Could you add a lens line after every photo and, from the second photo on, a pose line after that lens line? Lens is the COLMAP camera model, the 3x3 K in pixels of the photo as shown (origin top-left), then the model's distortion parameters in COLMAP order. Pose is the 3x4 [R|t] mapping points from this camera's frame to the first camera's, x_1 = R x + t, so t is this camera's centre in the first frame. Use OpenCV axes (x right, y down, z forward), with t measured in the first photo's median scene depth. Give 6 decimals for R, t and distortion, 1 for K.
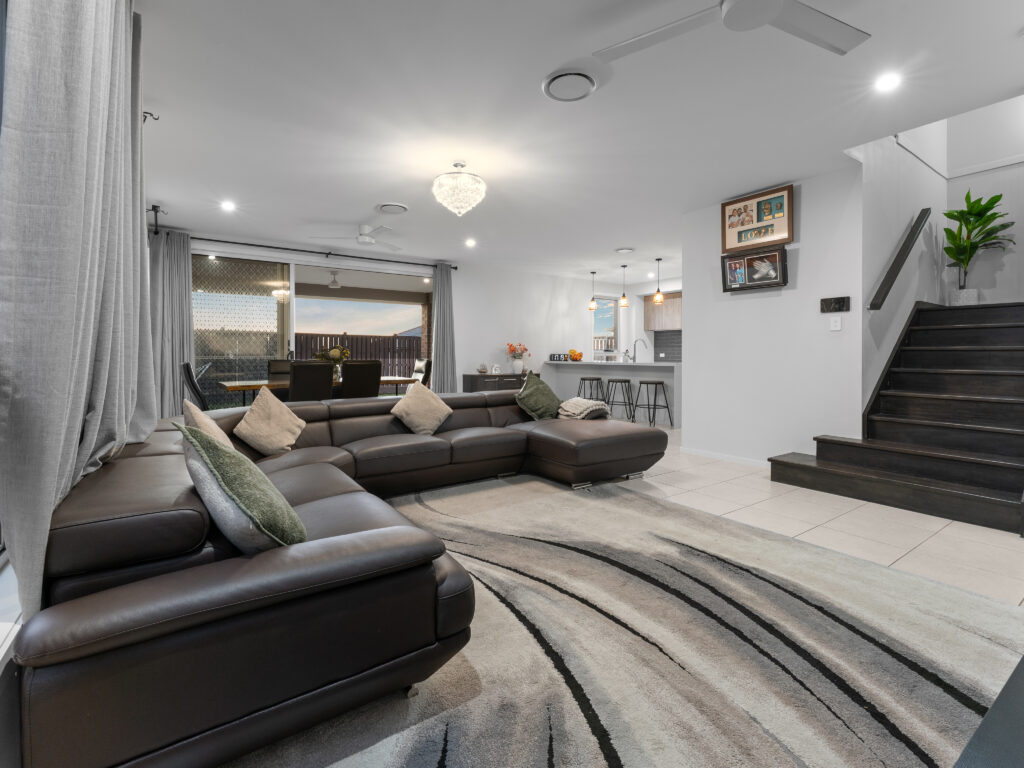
lens RADIAL K [[471.1, 0, 506.2], [0, 471.1, 360.6], [0, 0, 1]] dist [-0.009944, 0.000290]
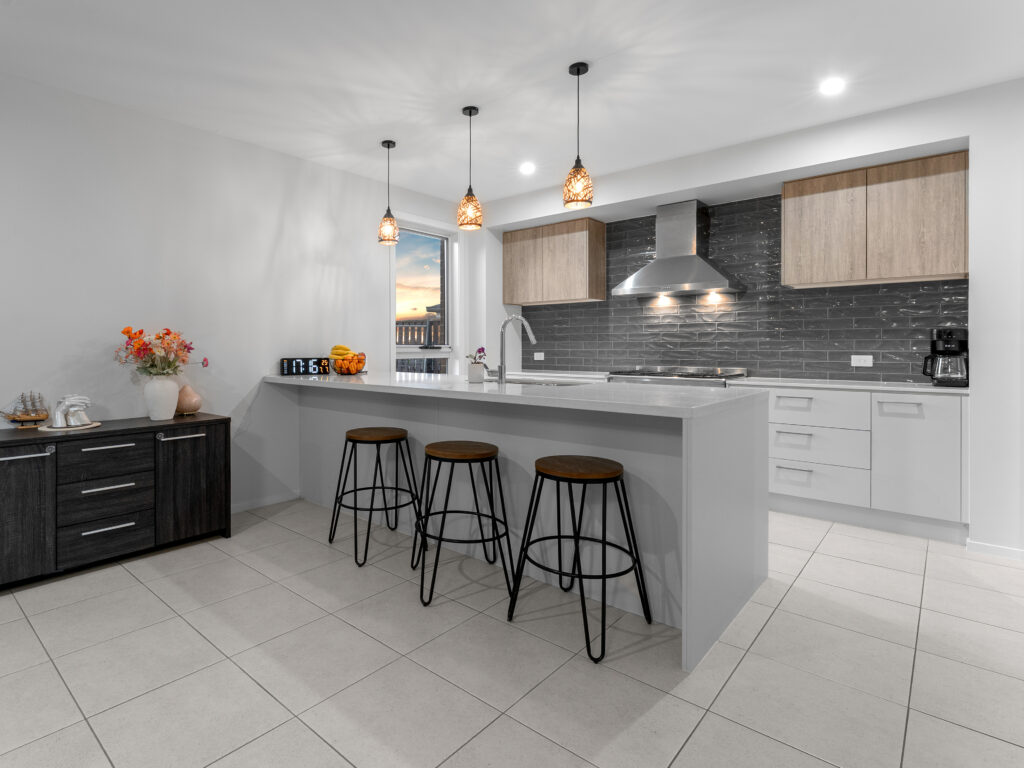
lens RADIAL K [[545.7, 0, 427.6], [0, 545.7, 356.4], [0, 0, 1]] dist [-0.004614, -0.002229]
pose [[0.979373, -0.005687, 0.201980, 0.128740], [0.004833, 0.999977, 0.004721, -0.017568], [-0.202002, -0.003648, 0.979378, 0.575112]]
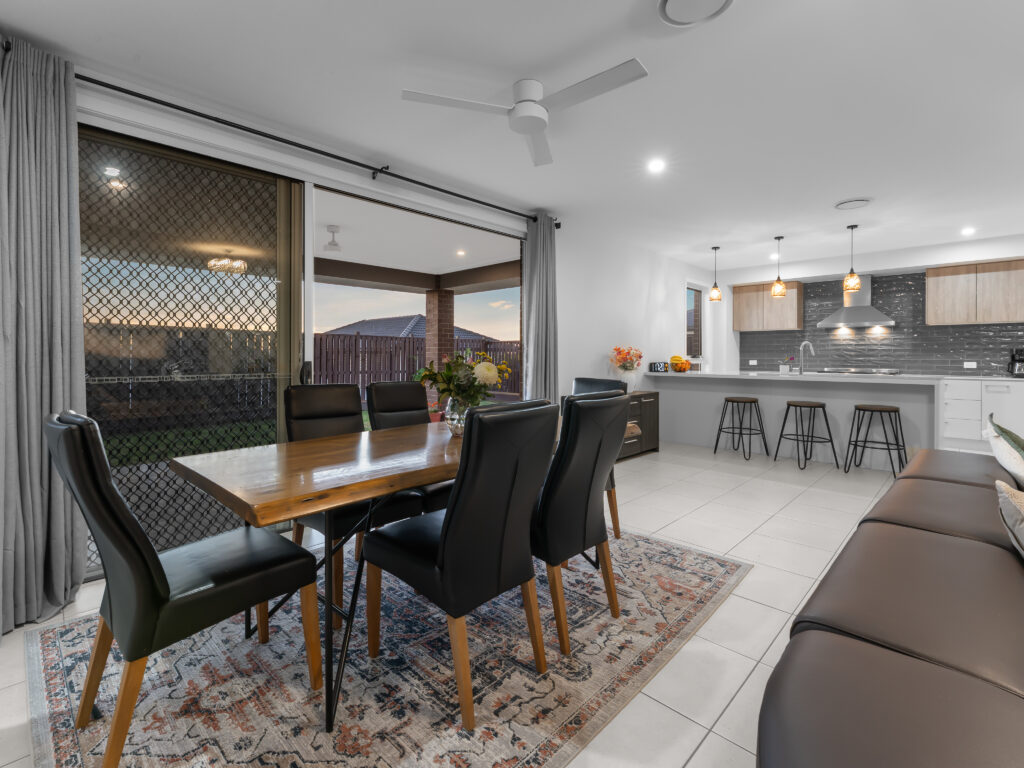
lens RADIAL K [[471.1, 0, 506.2], [0, 471.1, 360.6], [0, 0, 1]] dist [-0.009944, 0.000290]
pose [[0.982492, -0.000433, 0.186307, -0.264171], [0.001005, 0.999995, -0.002973, -0.015475], [-0.186304, 0.003108, 0.982487, 0.370703]]
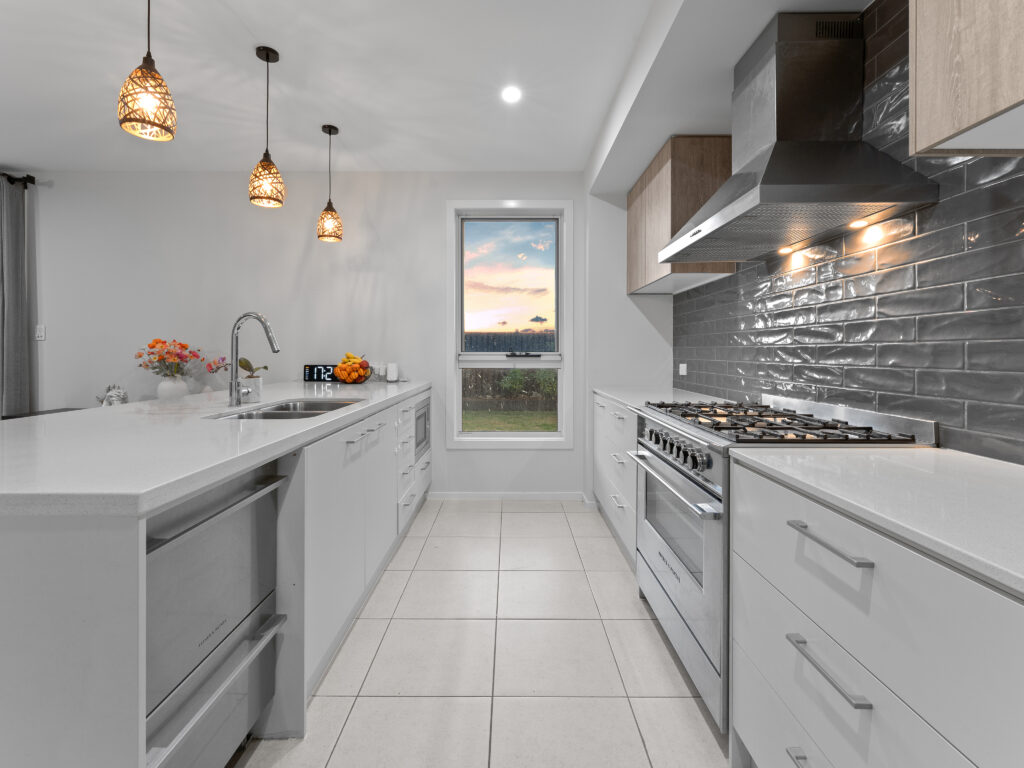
lens RADIAL K [[471.1, 0, 506.2], [0, 471.1, 360.6], [0, 0, 1]] dist [-0.009944, 0.000290]
pose [[0.825754, 0.009145, -0.563956, 0.496274], [-0.006529, 0.999957, 0.006654, -0.022407], [0.563993, -0.001813, 0.825778, 0.809481]]
